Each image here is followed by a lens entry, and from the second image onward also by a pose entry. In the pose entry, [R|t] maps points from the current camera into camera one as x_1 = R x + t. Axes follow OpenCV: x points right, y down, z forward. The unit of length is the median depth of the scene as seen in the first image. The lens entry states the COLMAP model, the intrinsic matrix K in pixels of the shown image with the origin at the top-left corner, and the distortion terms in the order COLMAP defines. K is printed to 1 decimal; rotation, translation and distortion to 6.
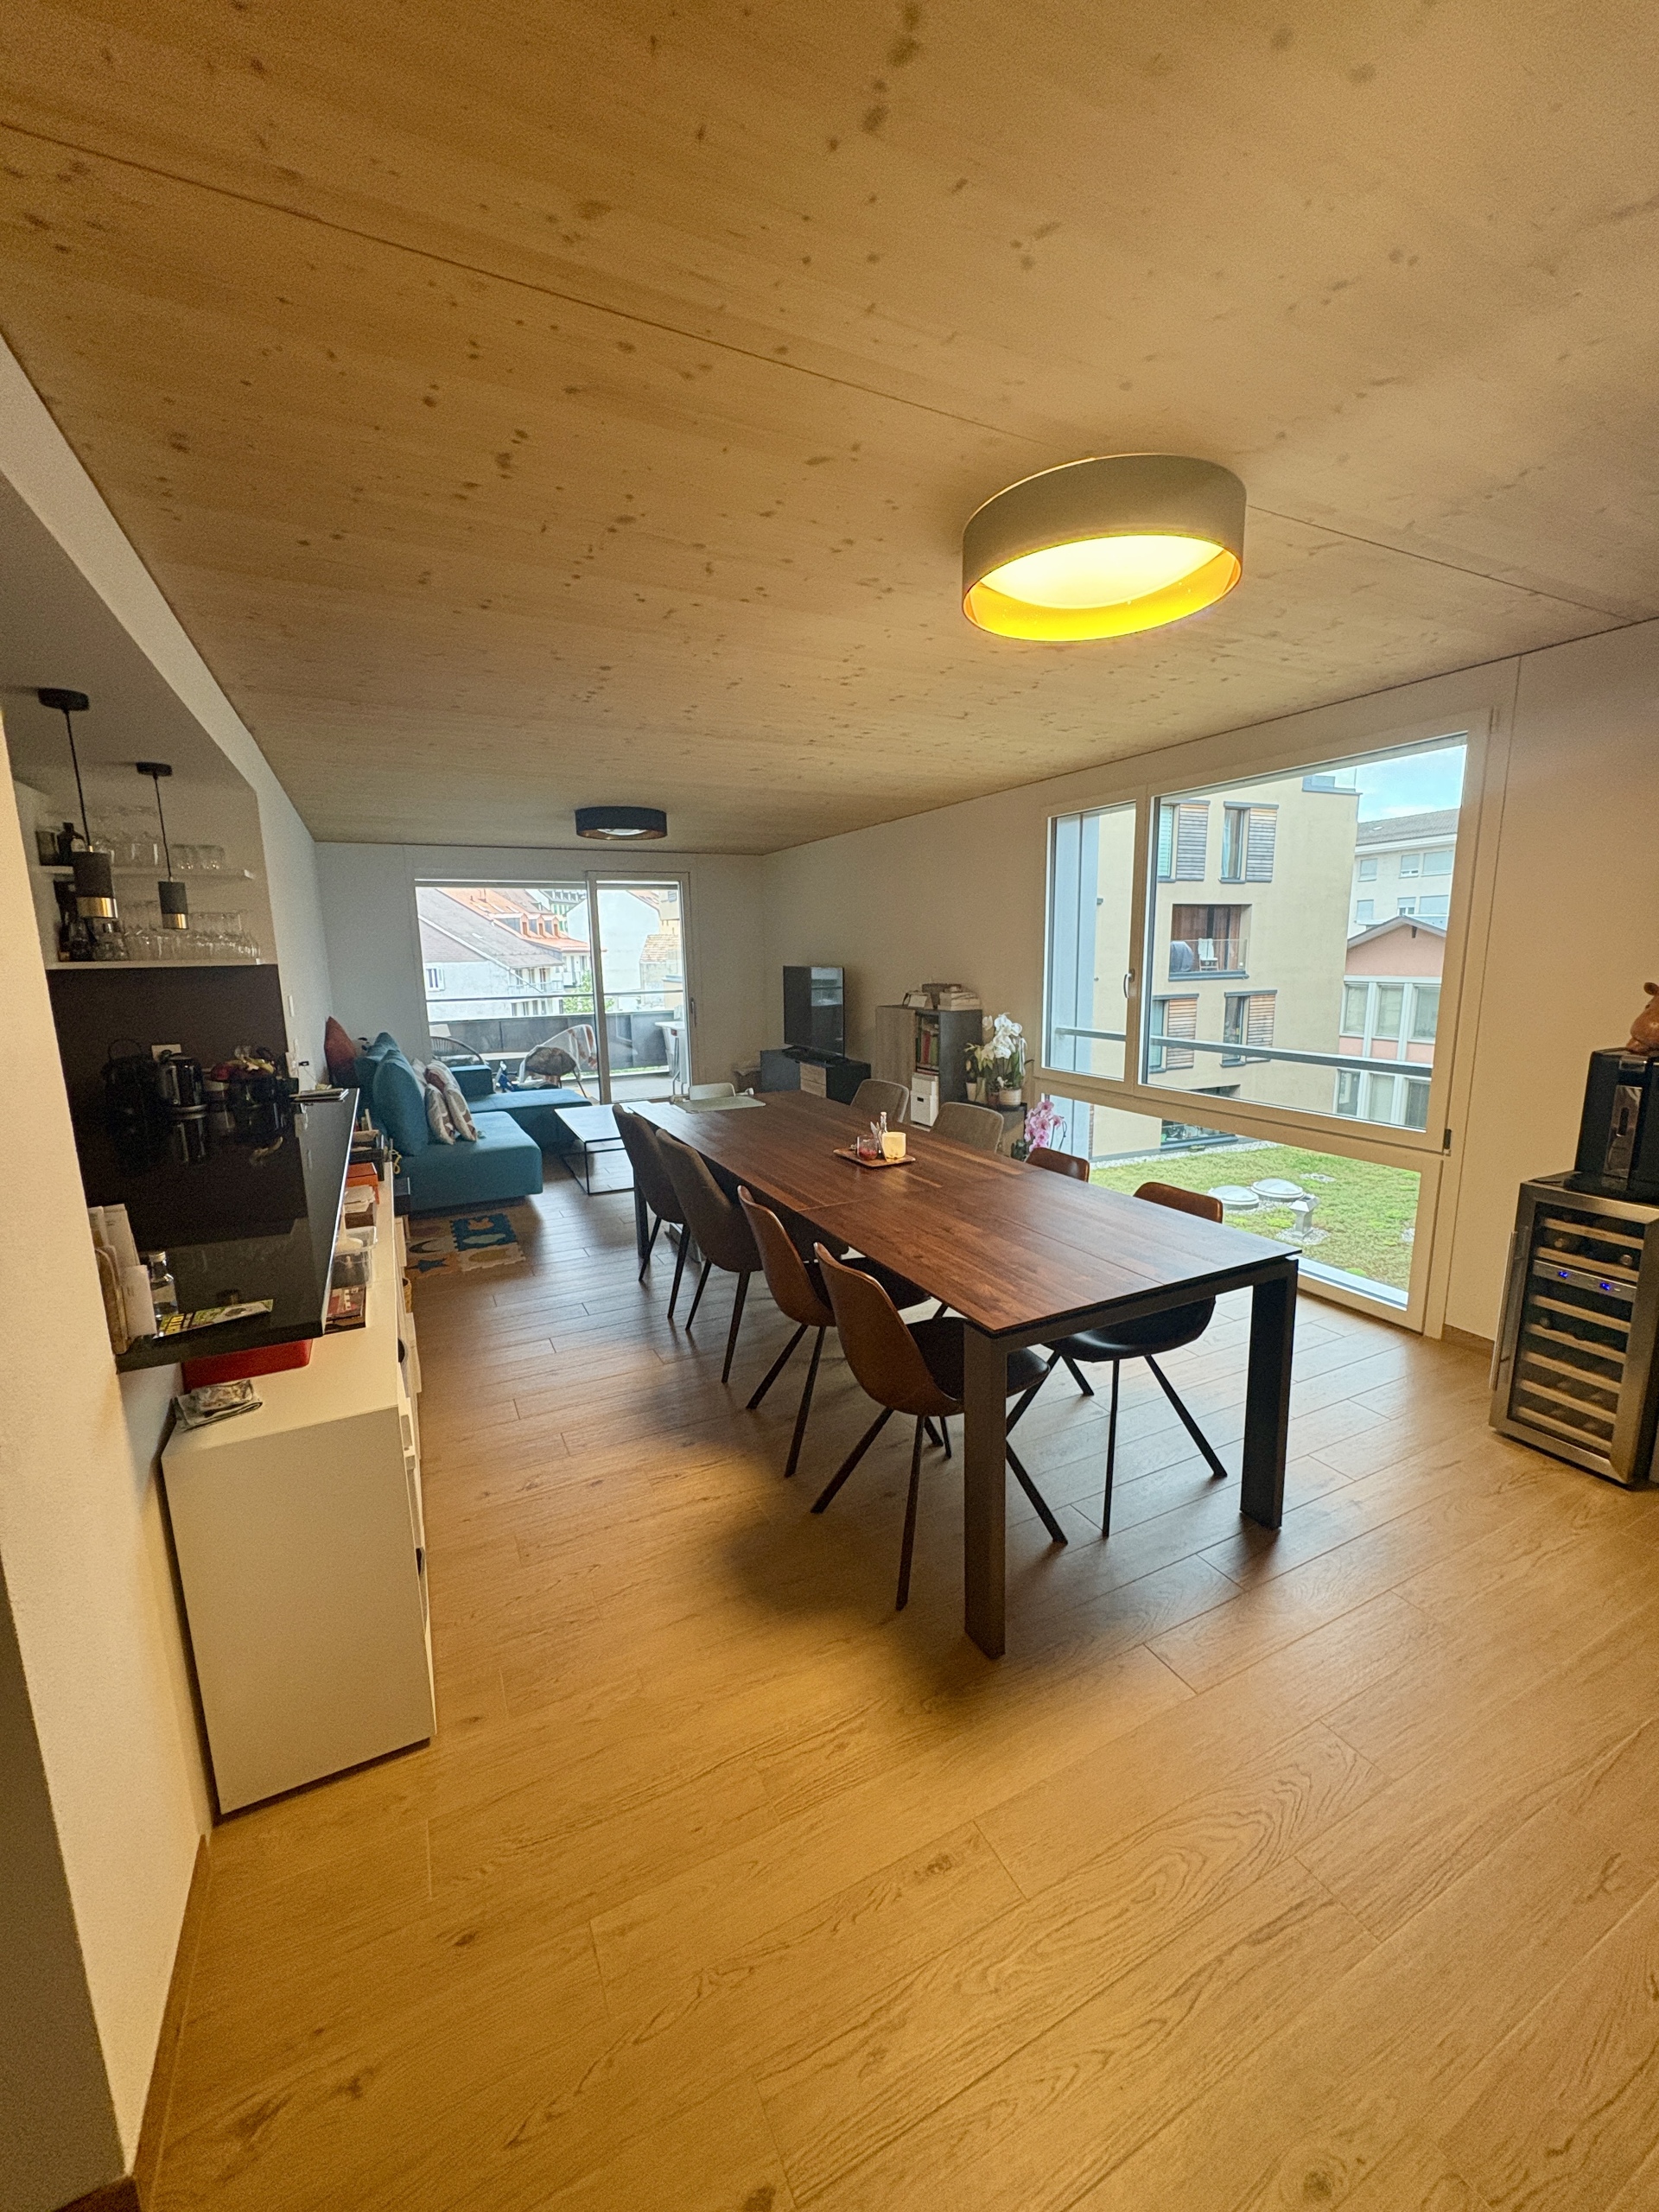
lens RADIAL K [[882.8, 0, 832.3], [0, 882.8, 1107.9], [0, 0, 1]] dist [0.000108, -0.000046]
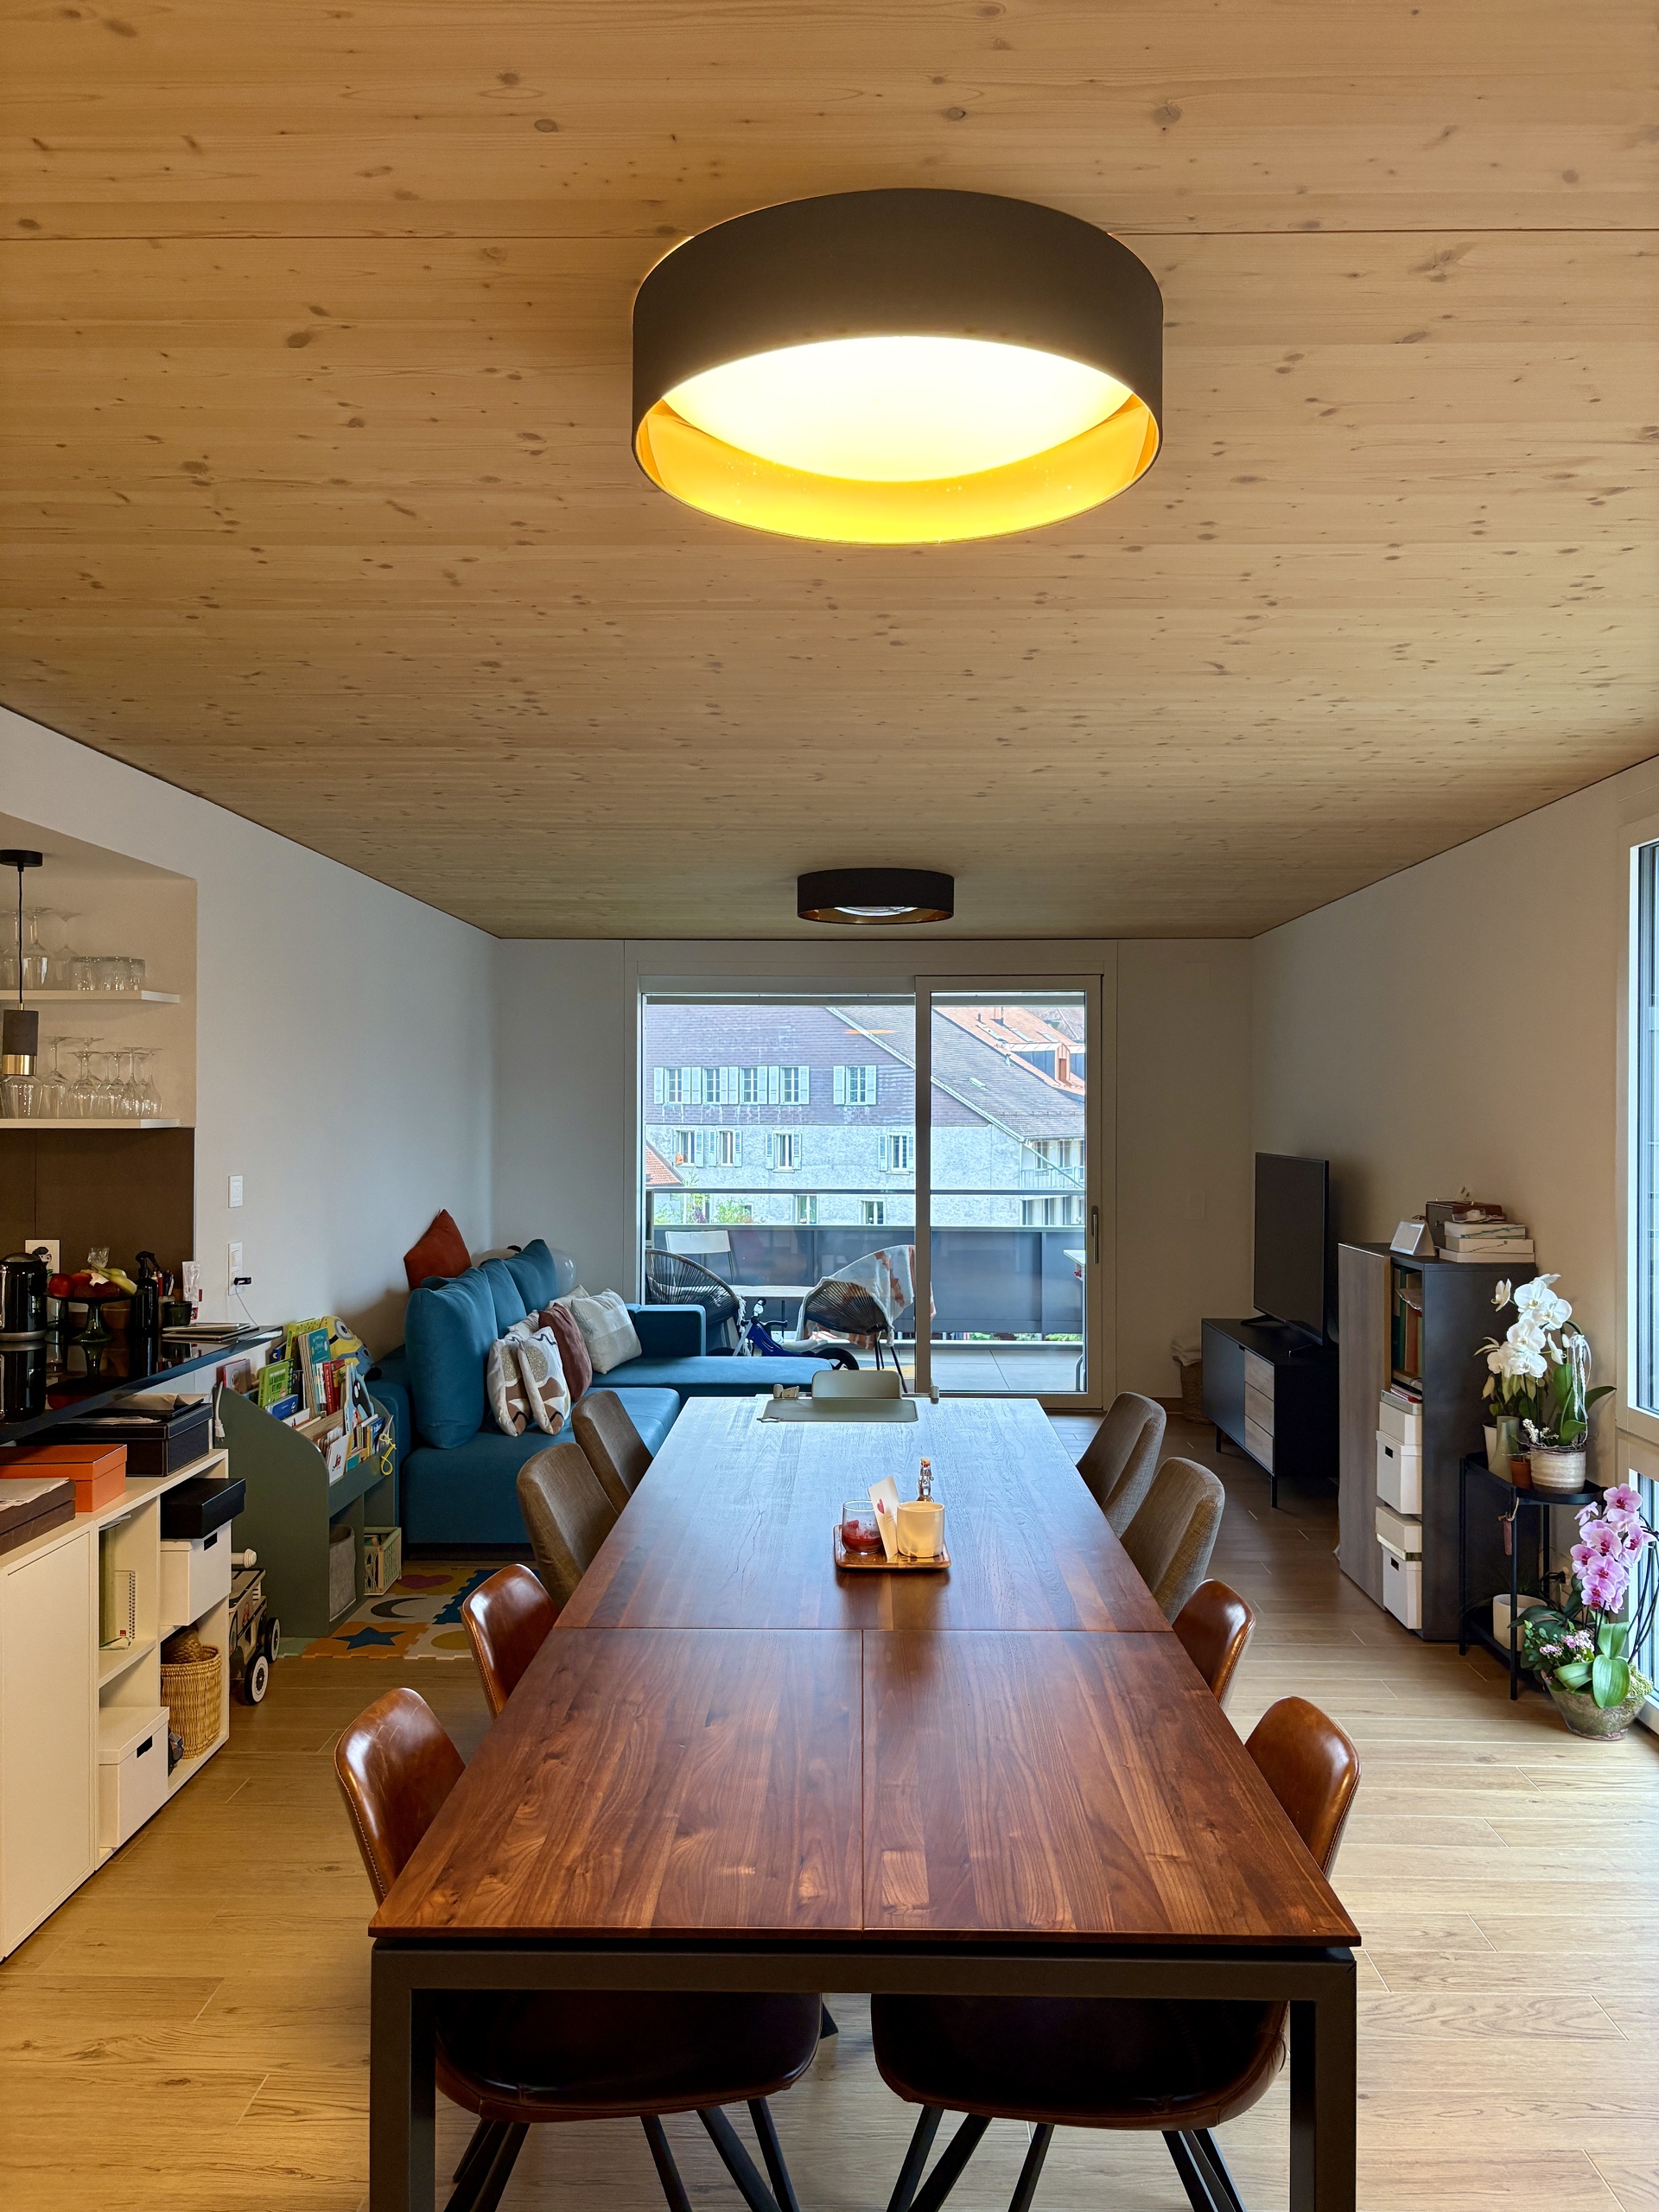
lens RADIAL K [[1689.9, 0, 835.0], [0, 1689.9, 1106.8], [0, 0, 1]] dist [0.044252, -0.026668]
pose [[0.883545, 0.019431, -0.467944, 0.253741], [-0.102305, 0.983018, -0.152346, -0.021288], [0.457037, 0.182478, 0.870528, 0.070279]]
